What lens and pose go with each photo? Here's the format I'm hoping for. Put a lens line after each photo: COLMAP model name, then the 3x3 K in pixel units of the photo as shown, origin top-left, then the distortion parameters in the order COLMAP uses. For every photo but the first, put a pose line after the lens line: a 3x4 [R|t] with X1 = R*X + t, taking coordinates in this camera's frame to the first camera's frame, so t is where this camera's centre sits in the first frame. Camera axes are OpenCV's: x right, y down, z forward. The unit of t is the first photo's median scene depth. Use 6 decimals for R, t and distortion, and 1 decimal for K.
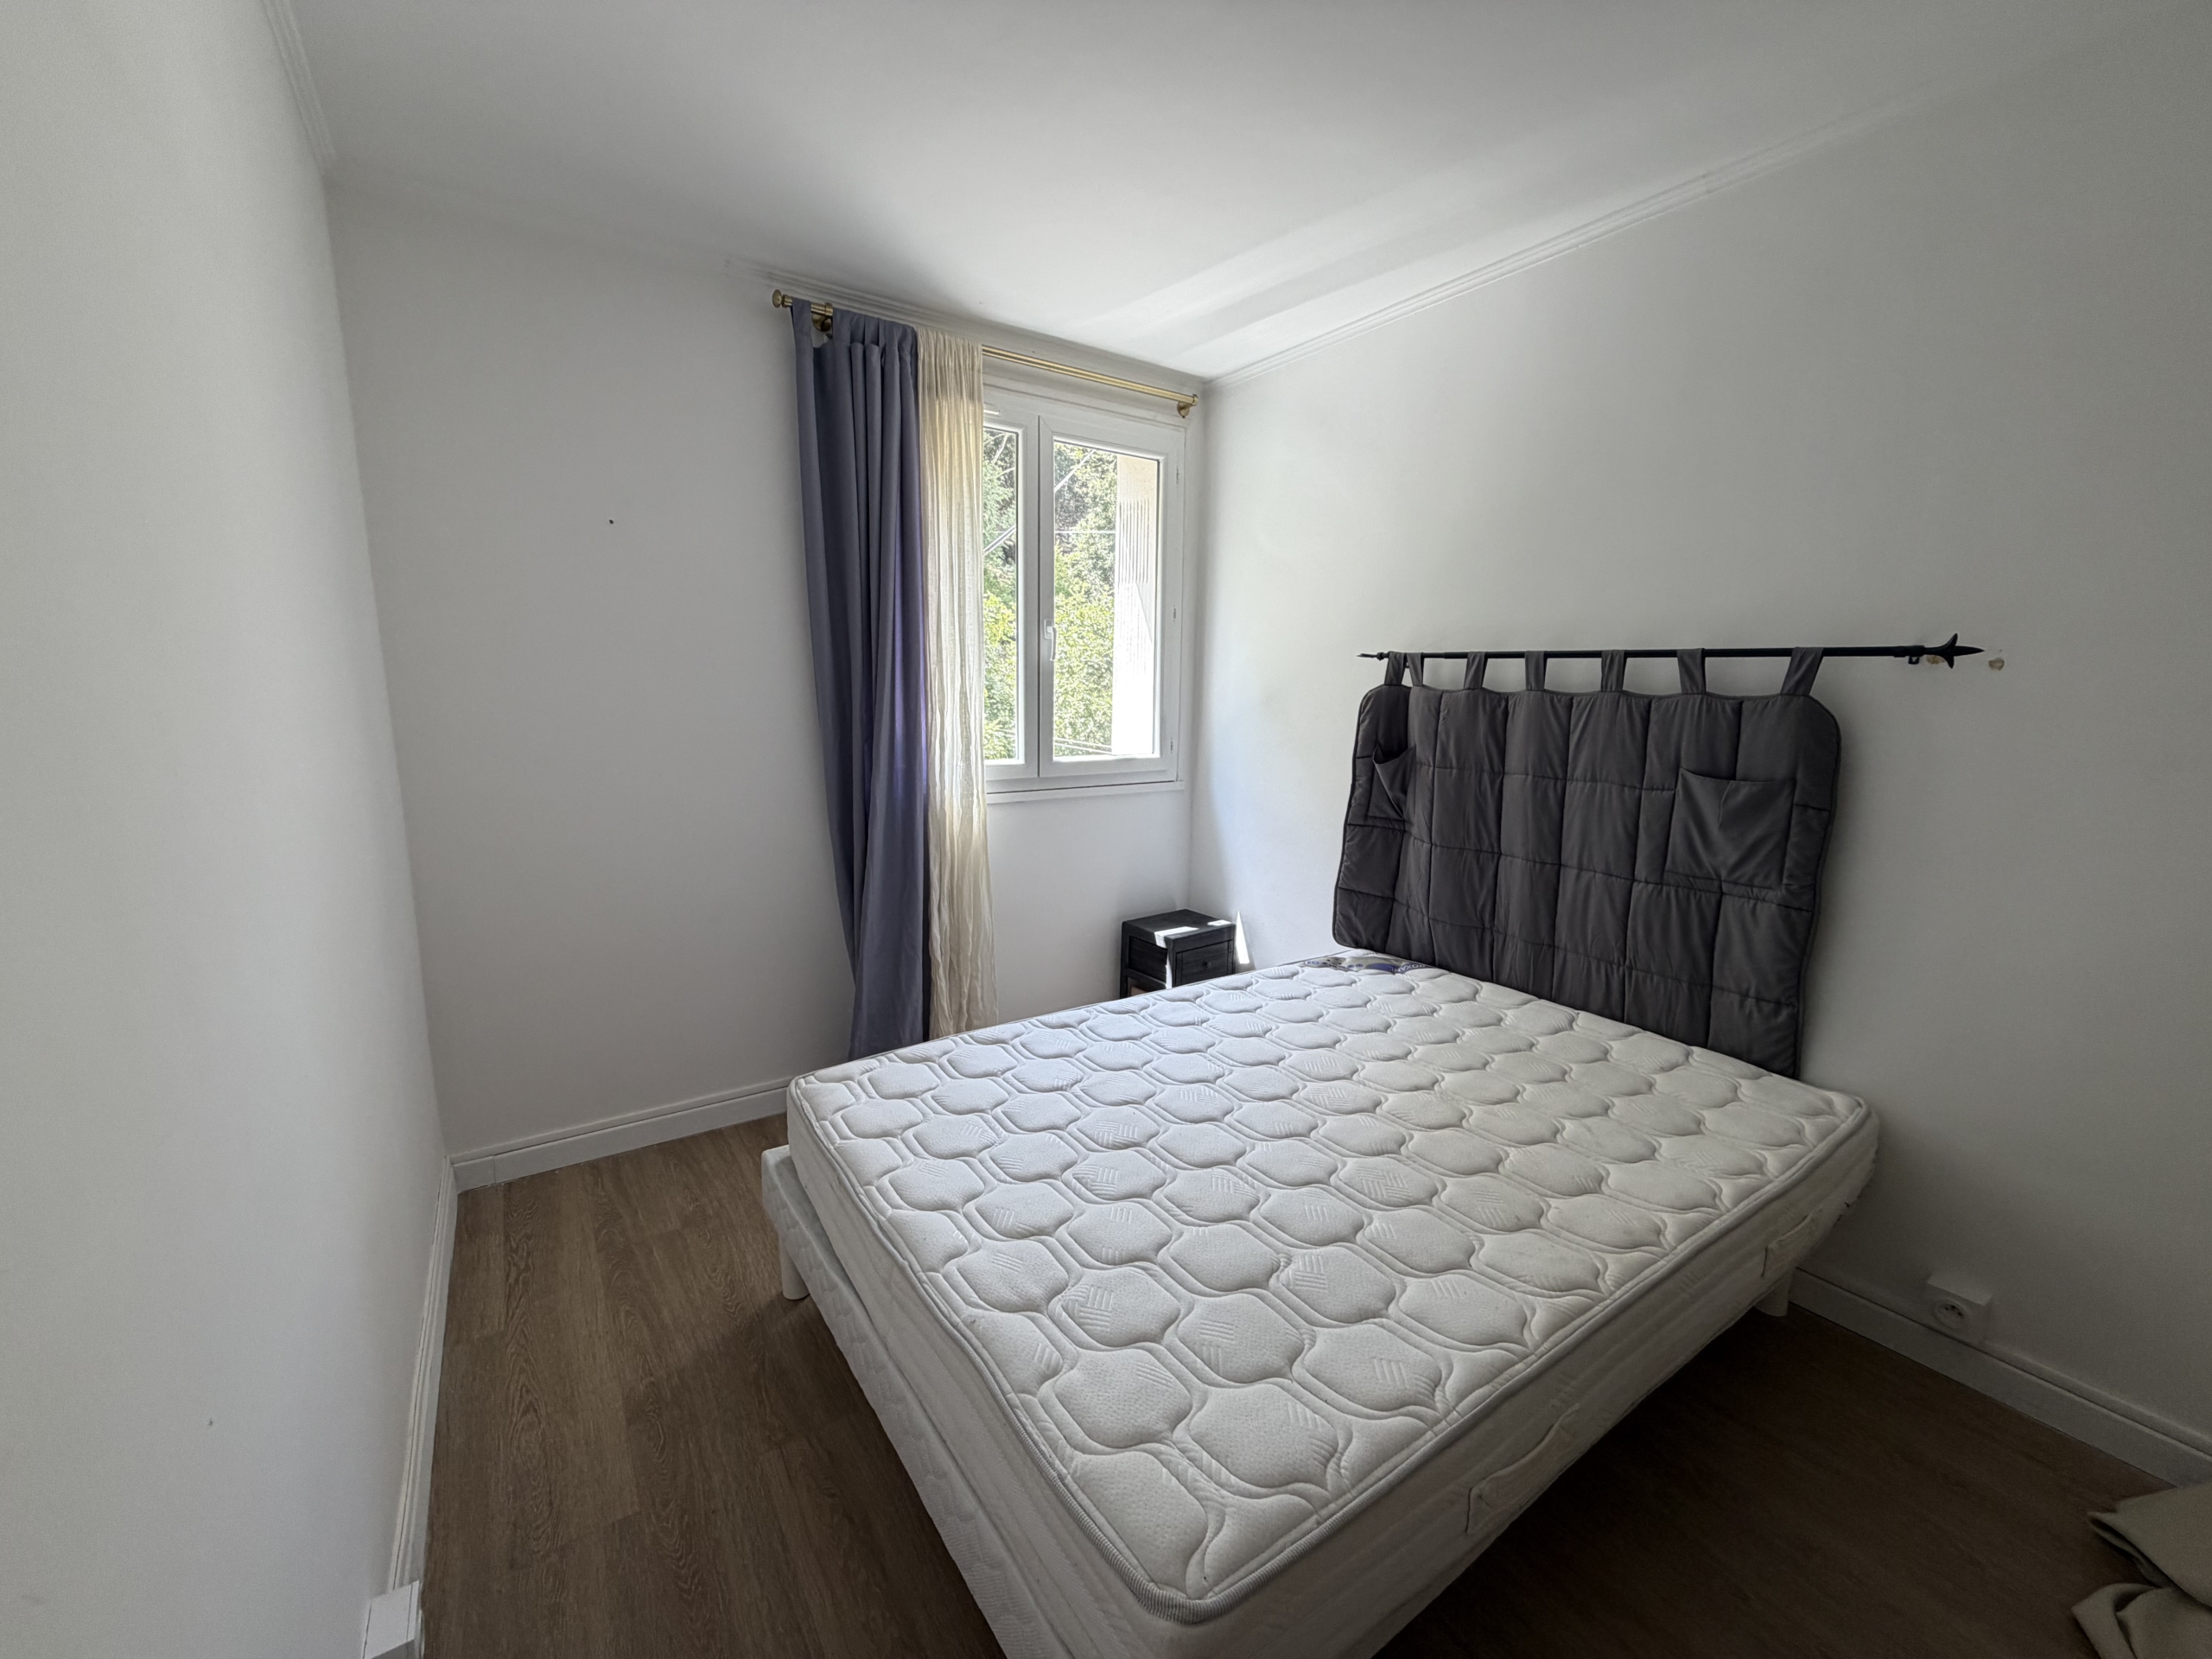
lens RADIAL K [[880.3, 0, 1100.9], [0, 880.3, 830.7], [0, 0, 1]] dist [-0.001528, 0.000778]
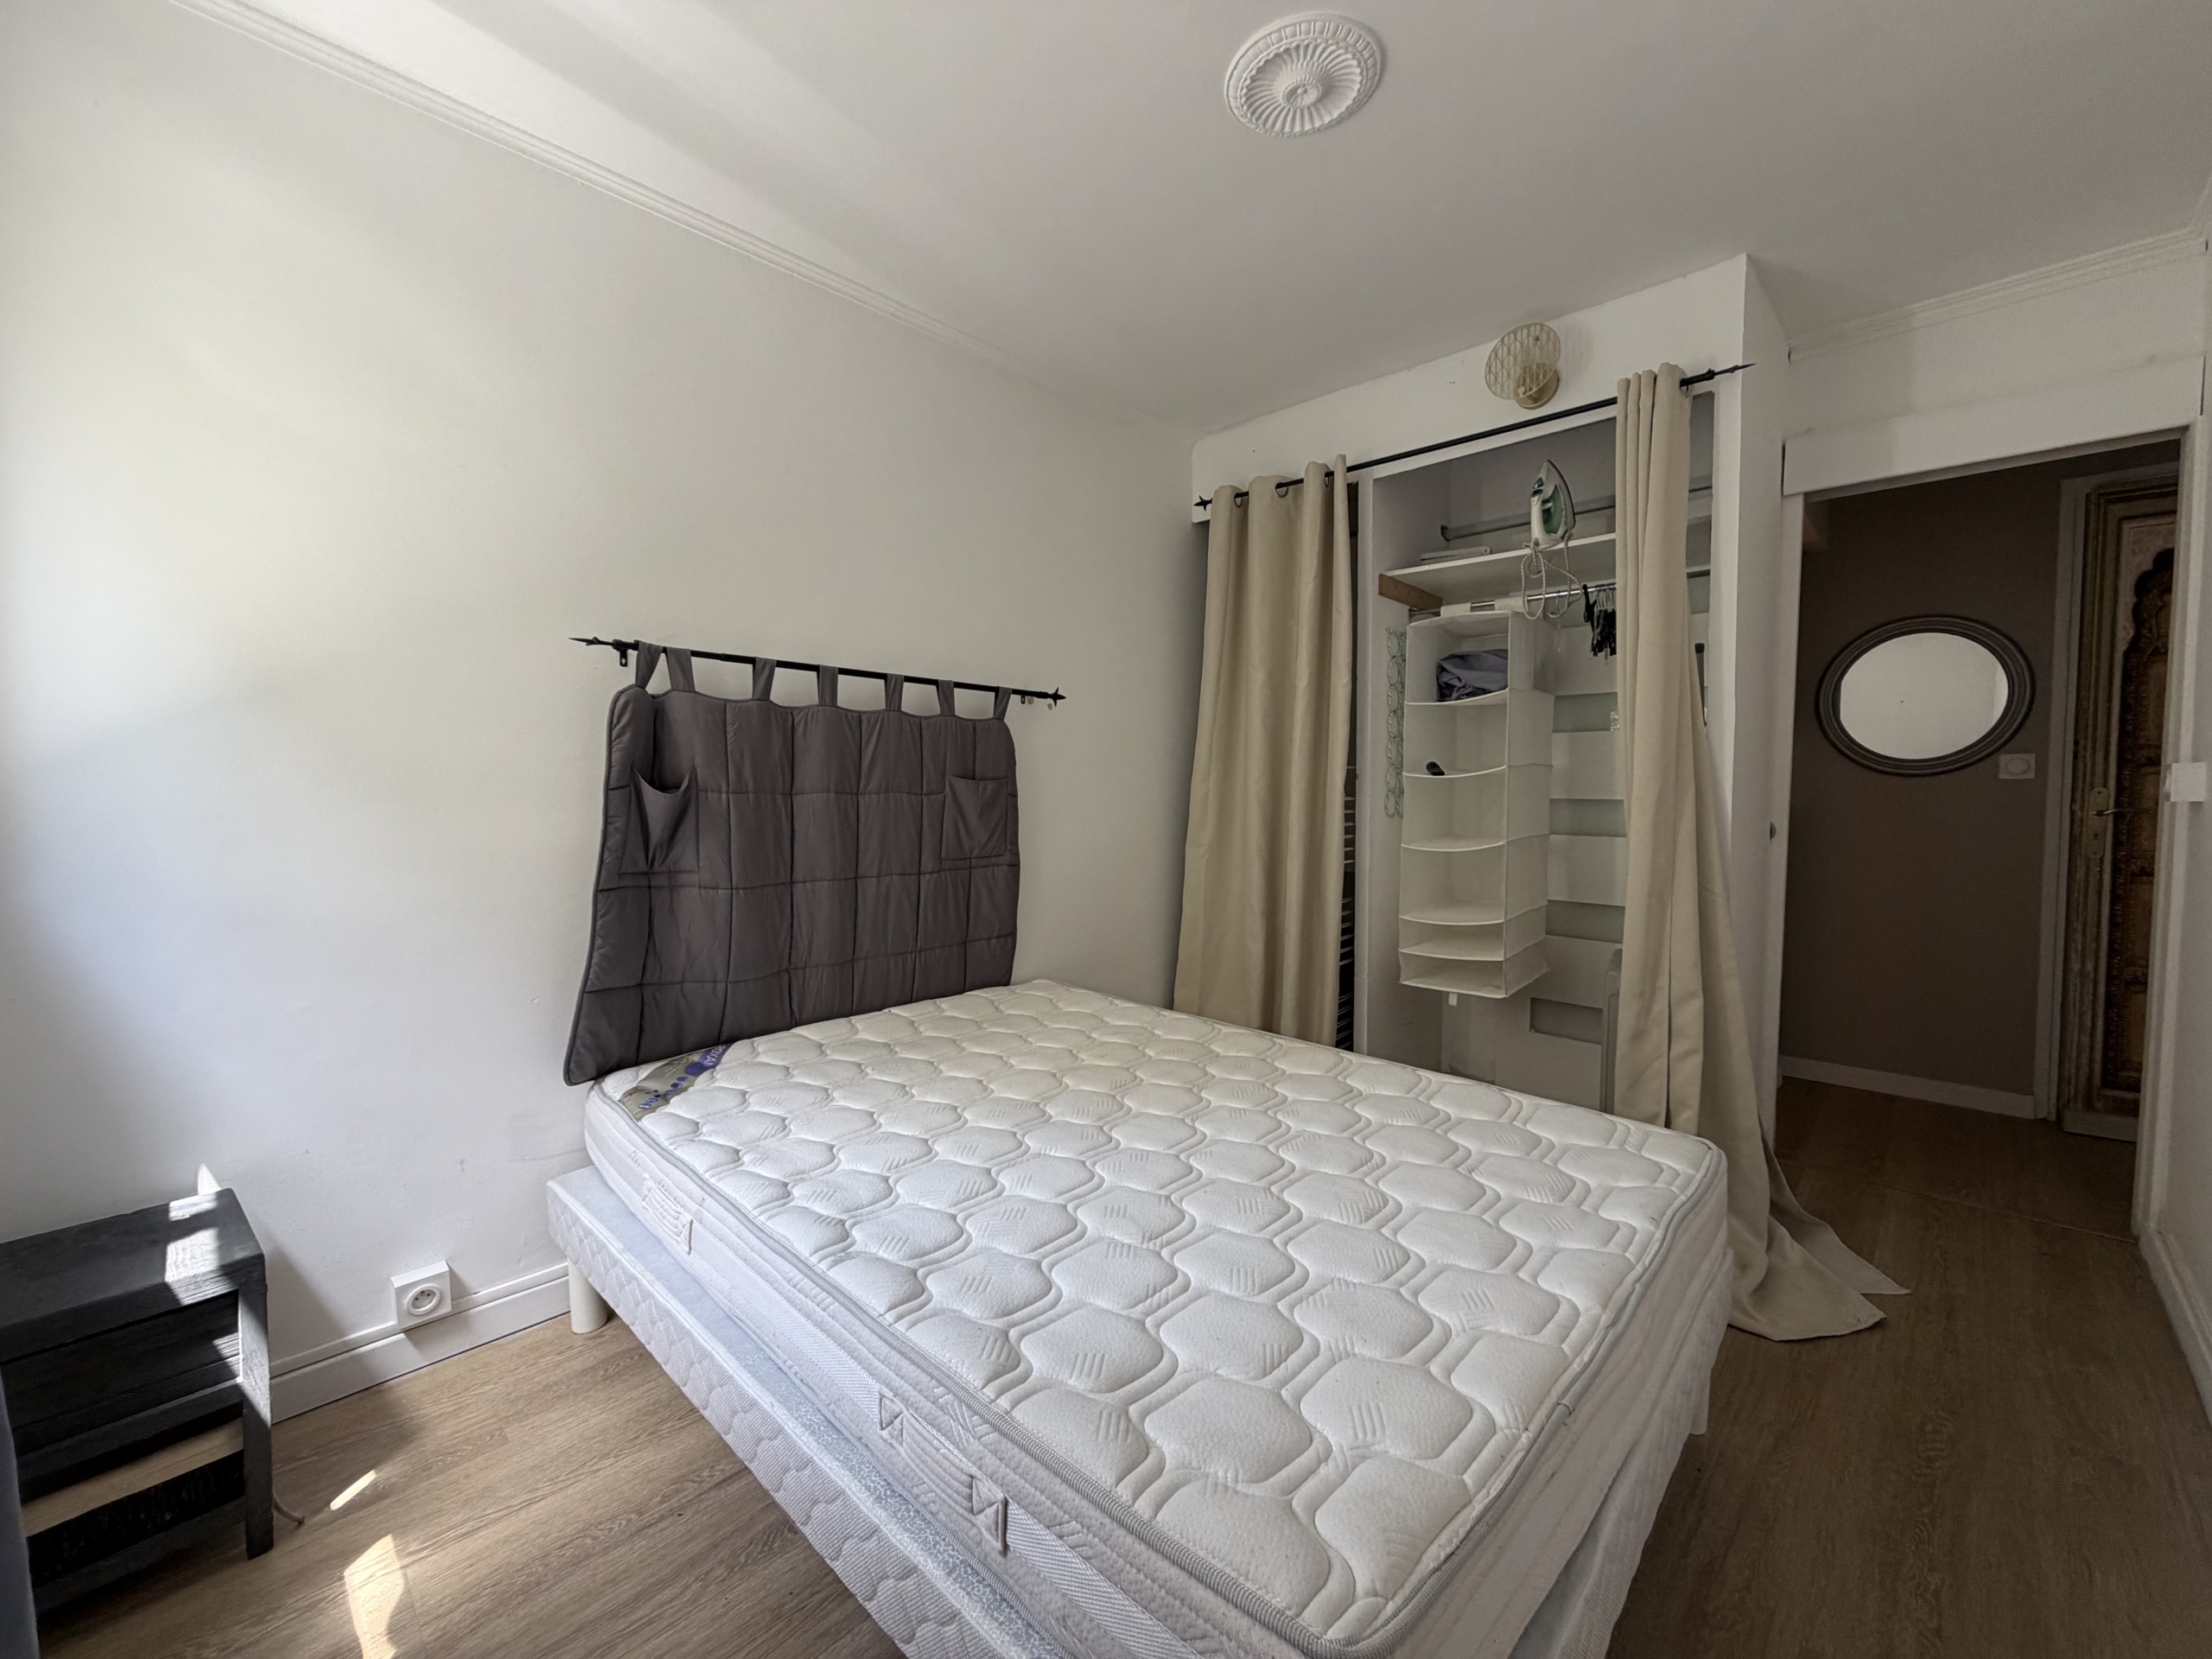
lens RADIAL K [[880.3, 0, 1101.5], [0, 880.3, 817.5], [0, 0, 1]] dist [-0.001528, 0.000778]
pose [[-0.205229, -0.040712, 0.977867, -0.527007], [0.160952, 0.984127, 0.074752, -0.059512], [-0.965389, 0.172731, -0.195419, 0.897902]]
